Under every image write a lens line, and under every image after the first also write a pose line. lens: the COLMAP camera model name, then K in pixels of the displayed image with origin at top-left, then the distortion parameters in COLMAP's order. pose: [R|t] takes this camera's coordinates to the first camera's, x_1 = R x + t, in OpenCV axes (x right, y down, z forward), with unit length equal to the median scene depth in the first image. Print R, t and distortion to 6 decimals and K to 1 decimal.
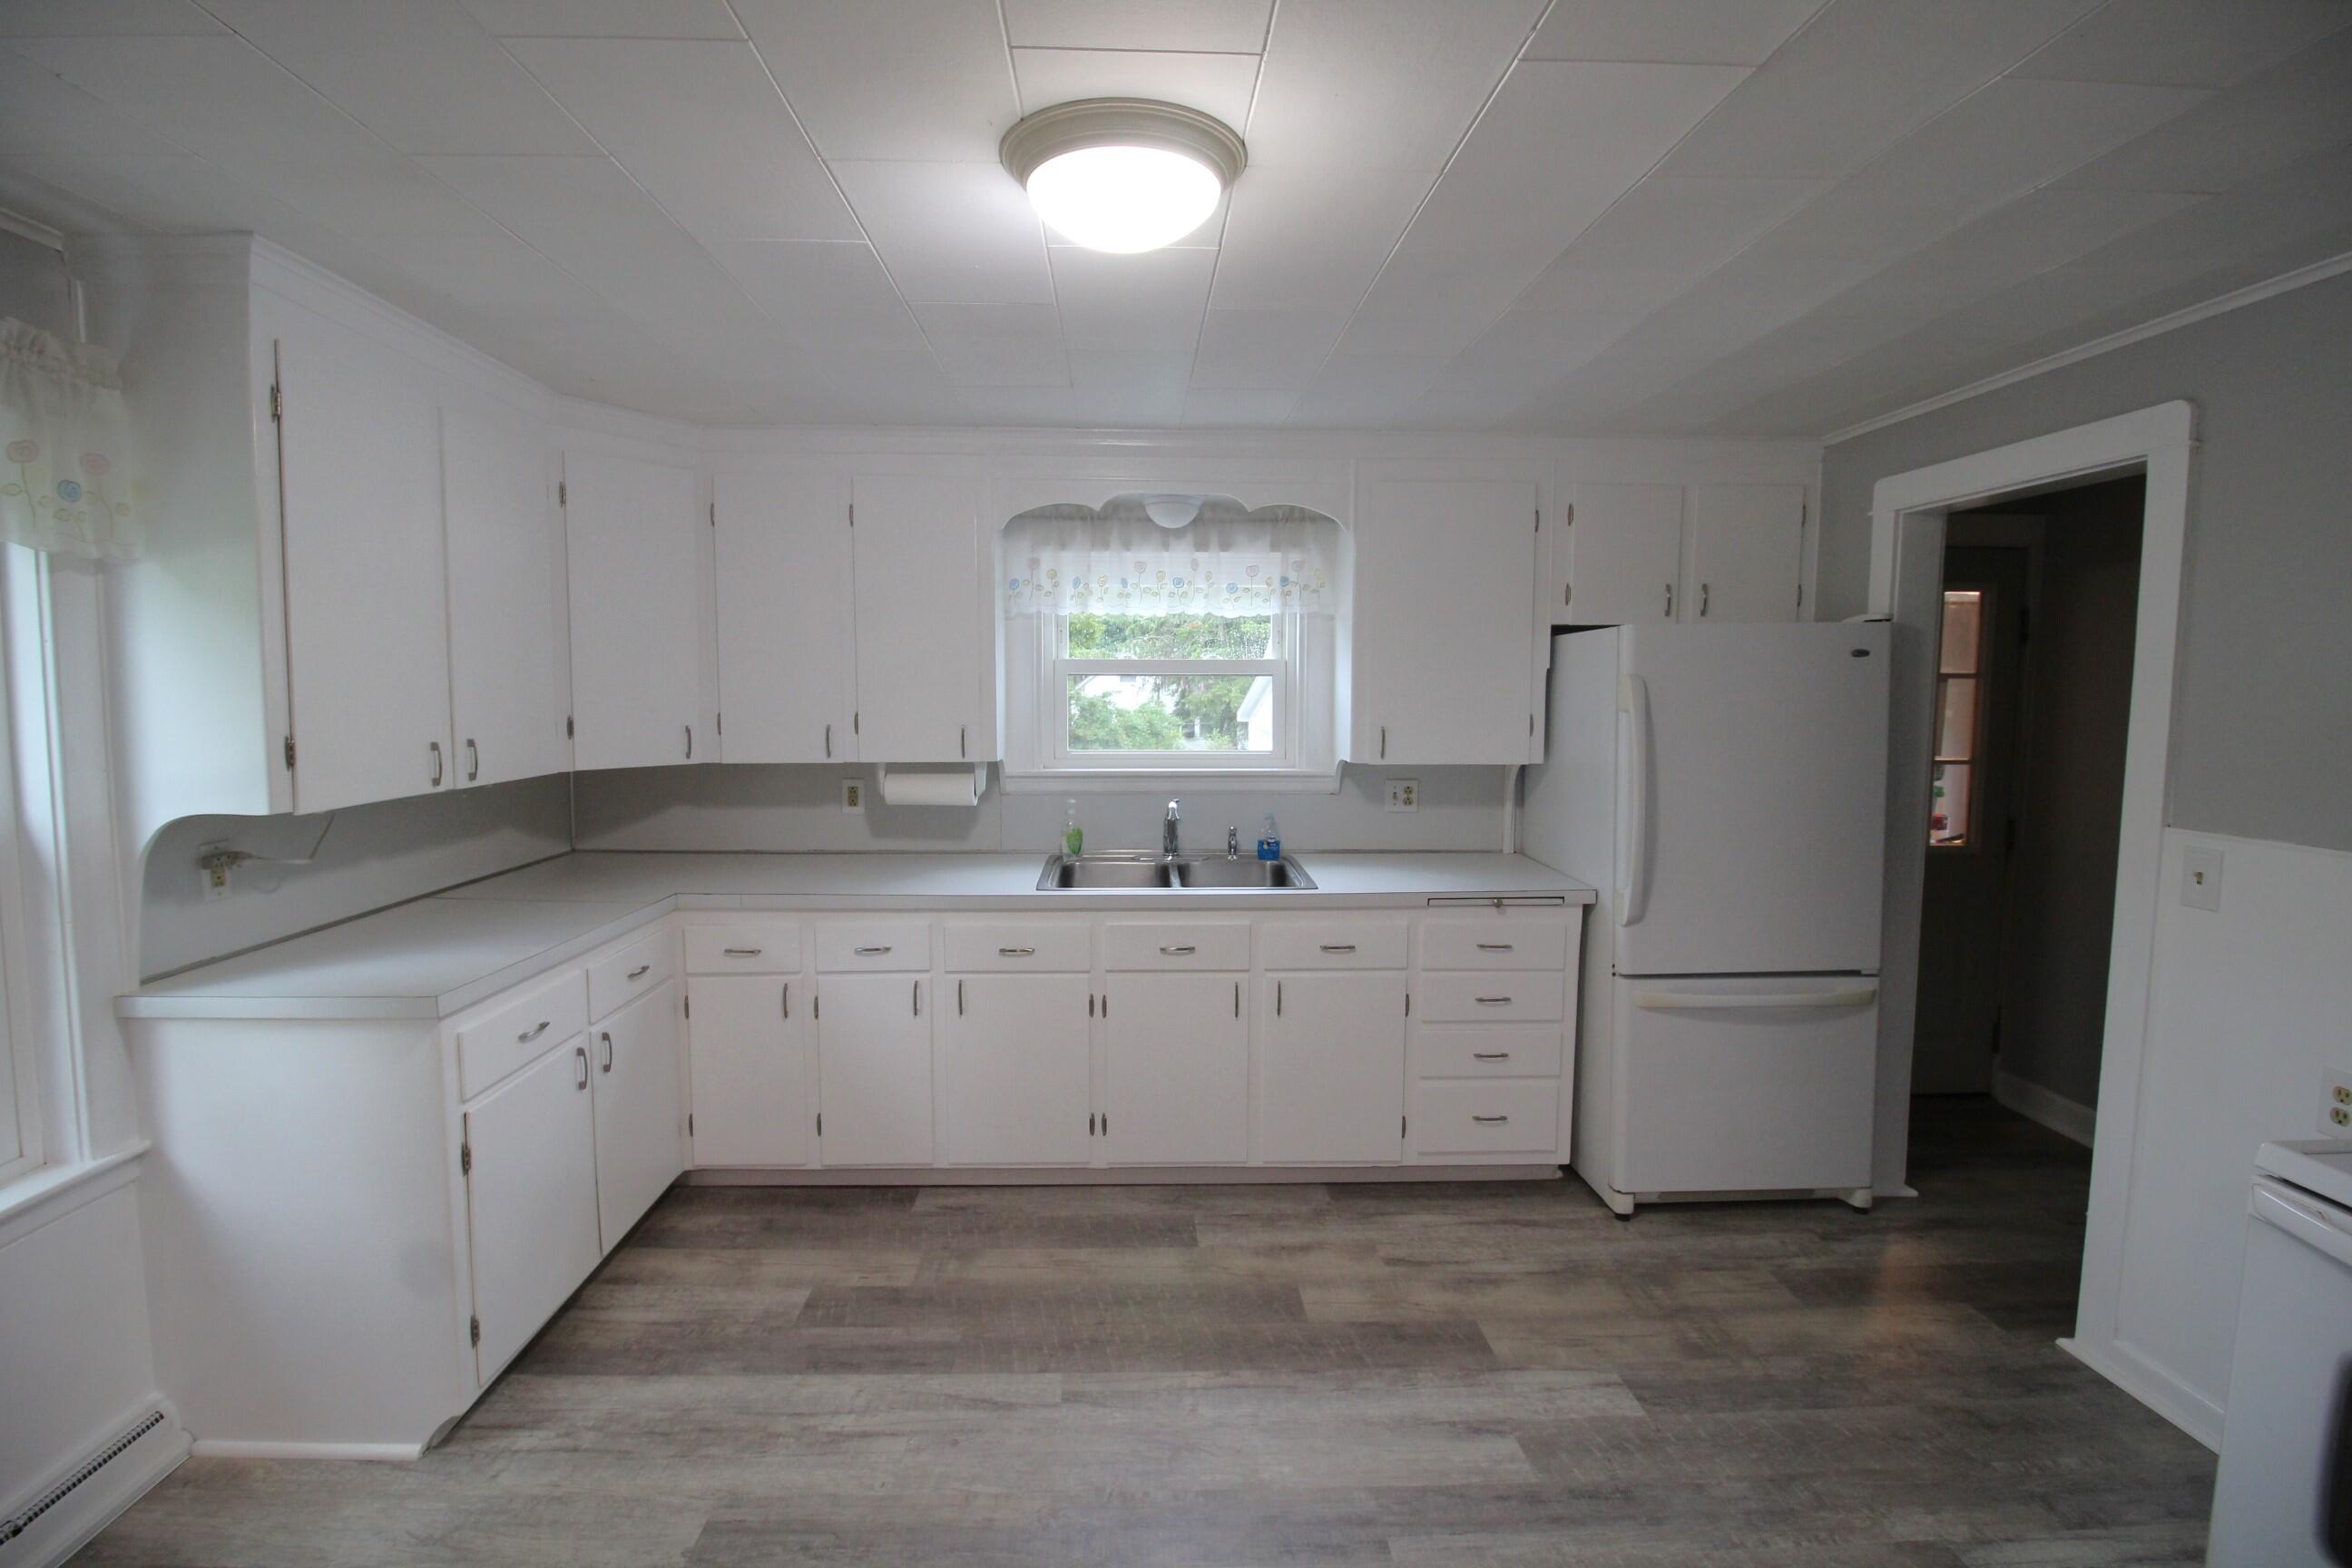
lens RADIAL K [[1092.7, 0, 1157.4], [0, 1092.7, 773.9], [0, 0, 1]] dist [0.003466, -0.017183]
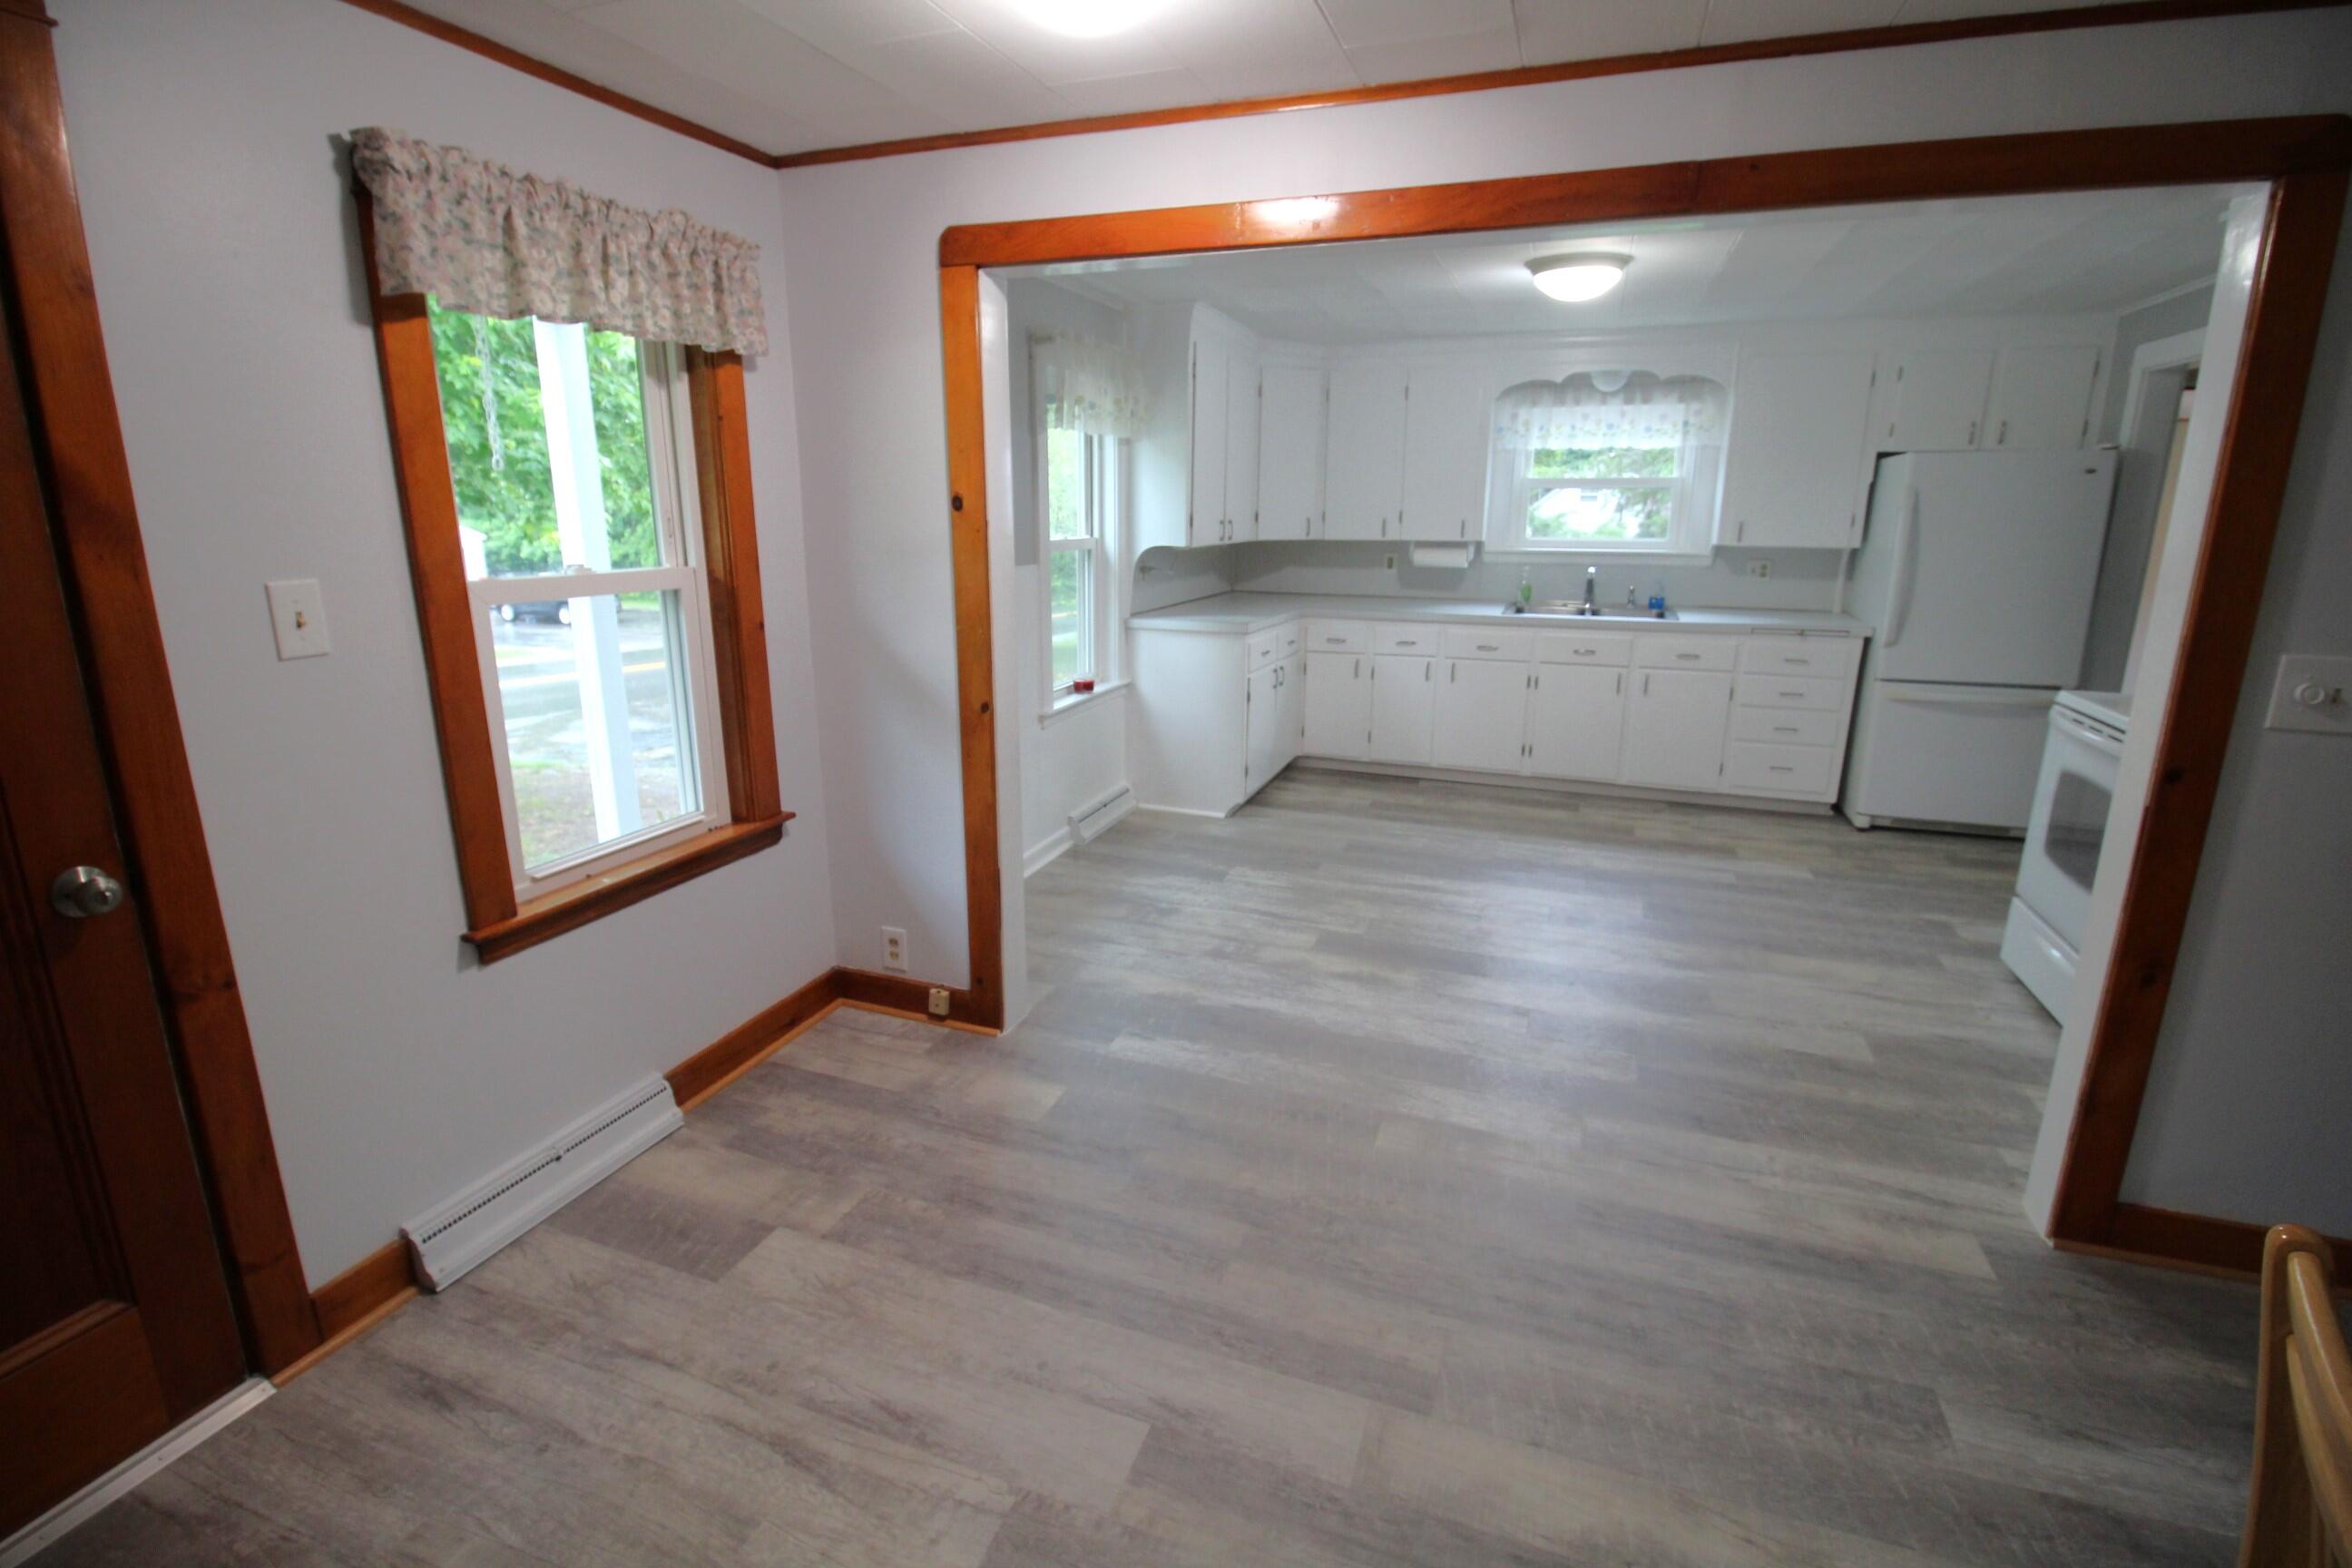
lens RADIAL K [[1092.7, 0, 1157.4], [0, 1092.7, 773.9], [0, 0, 1]] dist [0.003466, -0.017183]
pose [[0.923223, 0.091665, -0.373172, 0.052440], [-0.031541, 0.985931, 0.164150, 0.082002], [0.382968, -0.139777, 0.913125, -0.778664]]
